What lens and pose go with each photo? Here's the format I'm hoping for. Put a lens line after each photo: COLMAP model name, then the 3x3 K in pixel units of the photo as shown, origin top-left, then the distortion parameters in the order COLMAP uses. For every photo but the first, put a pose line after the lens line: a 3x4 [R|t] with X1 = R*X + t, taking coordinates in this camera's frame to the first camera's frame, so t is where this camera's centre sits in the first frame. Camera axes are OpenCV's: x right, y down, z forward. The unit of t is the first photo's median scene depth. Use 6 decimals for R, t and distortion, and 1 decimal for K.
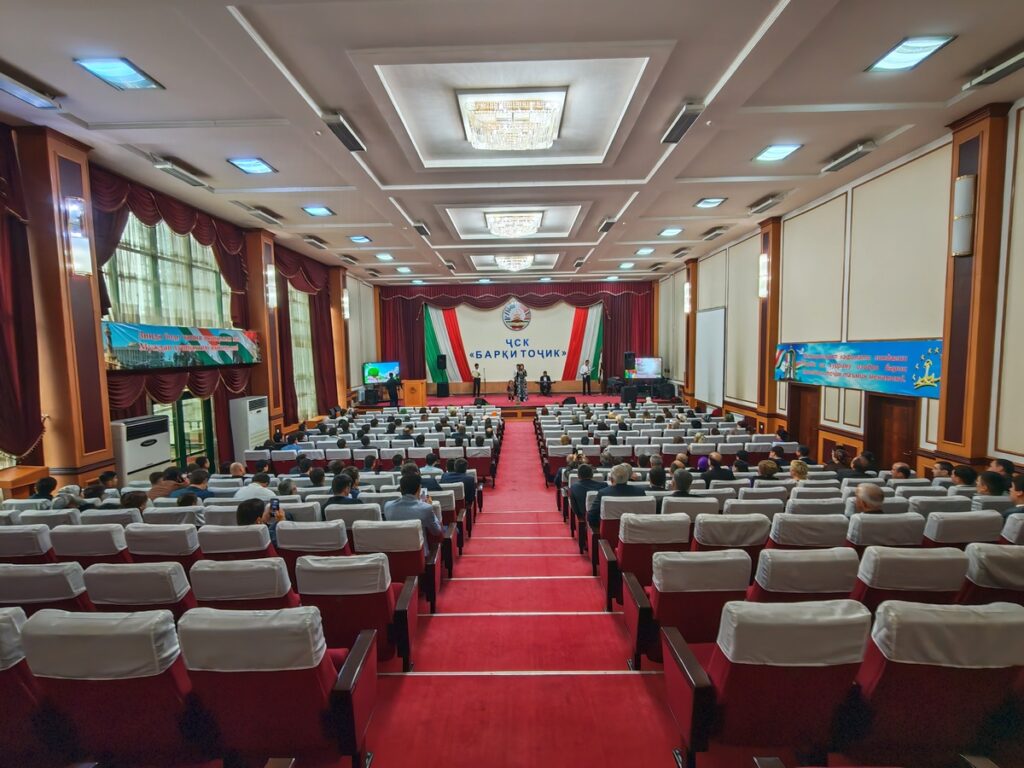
lens RADIAL K [[473.2, 0, 513.4], [0, 473.2, 380.6], [0, 0, 1]] dist [0.001089, 0.000027]
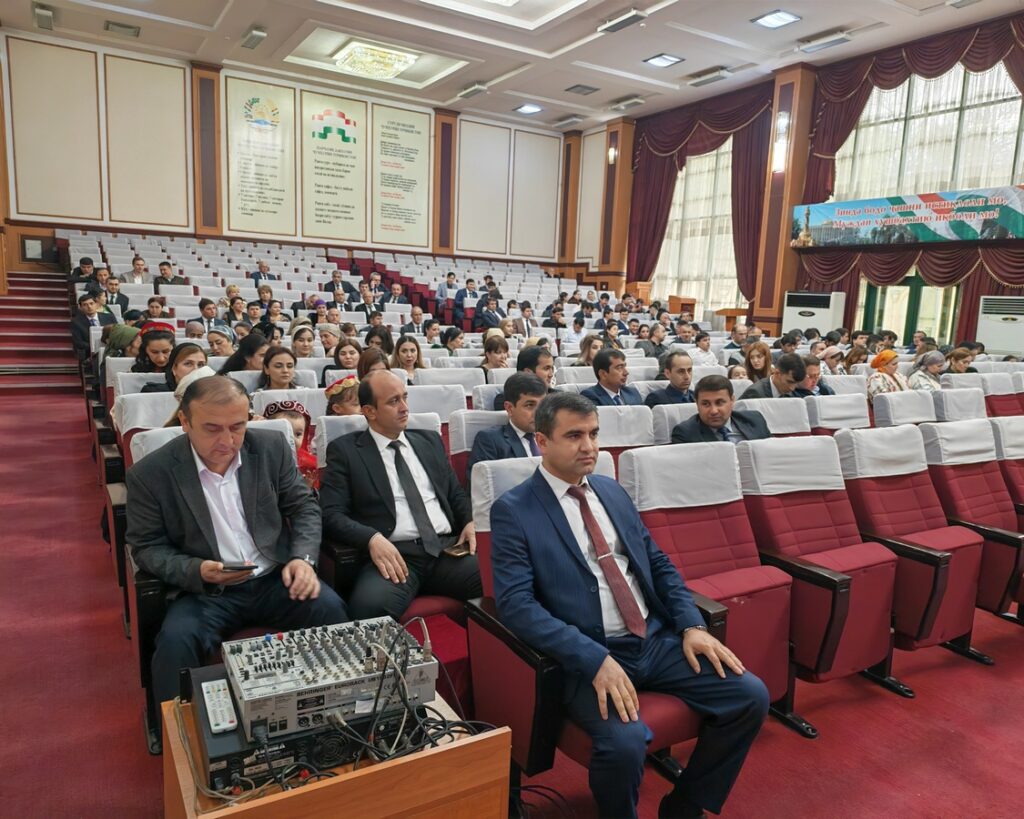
lens RADIAL K [[770.4, 0, 504.4], [0, 770.4, 401.5], [0, 0, 1]] dist [0.066630, -0.084343]
pose [[-0.867412, 0.044600, -0.495589, 0.679654], [-0.064105, 0.977659, 0.200184, 0.013766], [0.493445, 0.205411, -0.845174, 2.056242]]
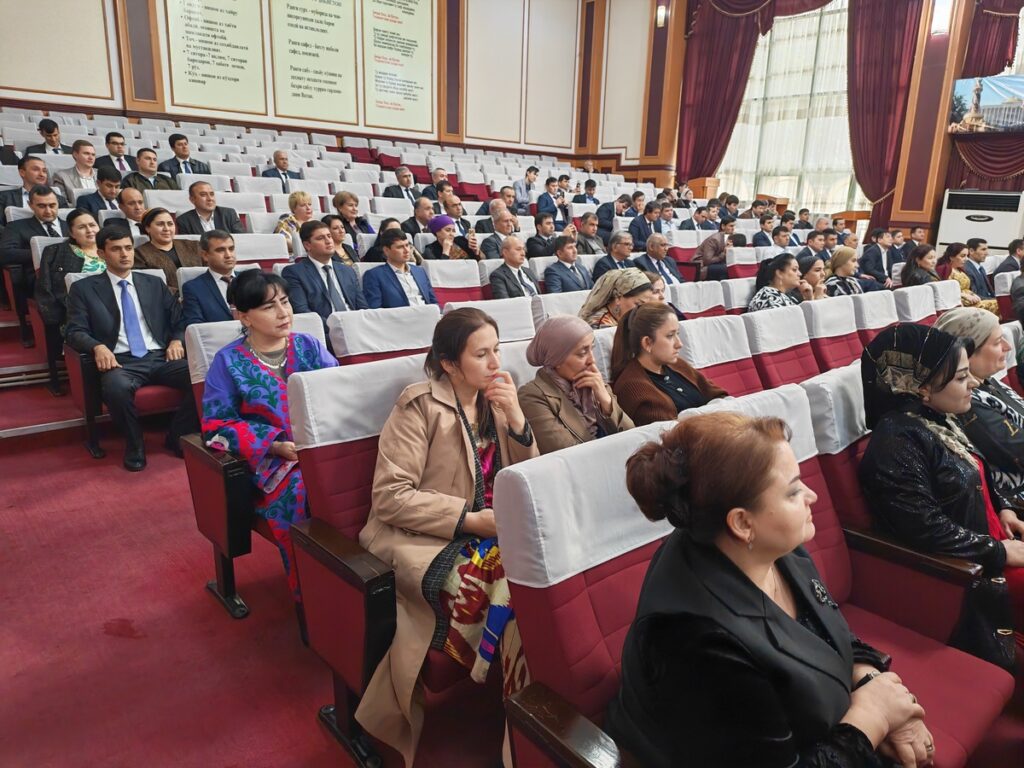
lens RADIAL K [[728.8, 0, 515.2], [0, 728.8, 377.1], [0, 0, 1]] dist [0.033257, -0.038177]
pose [[-0.750277, 0.148767, -0.644168, 0.739032], [-0.067144, 0.952169, 0.298103, 0.059412], [0.657705, 0.266912, -0.704402, 1.367819]]
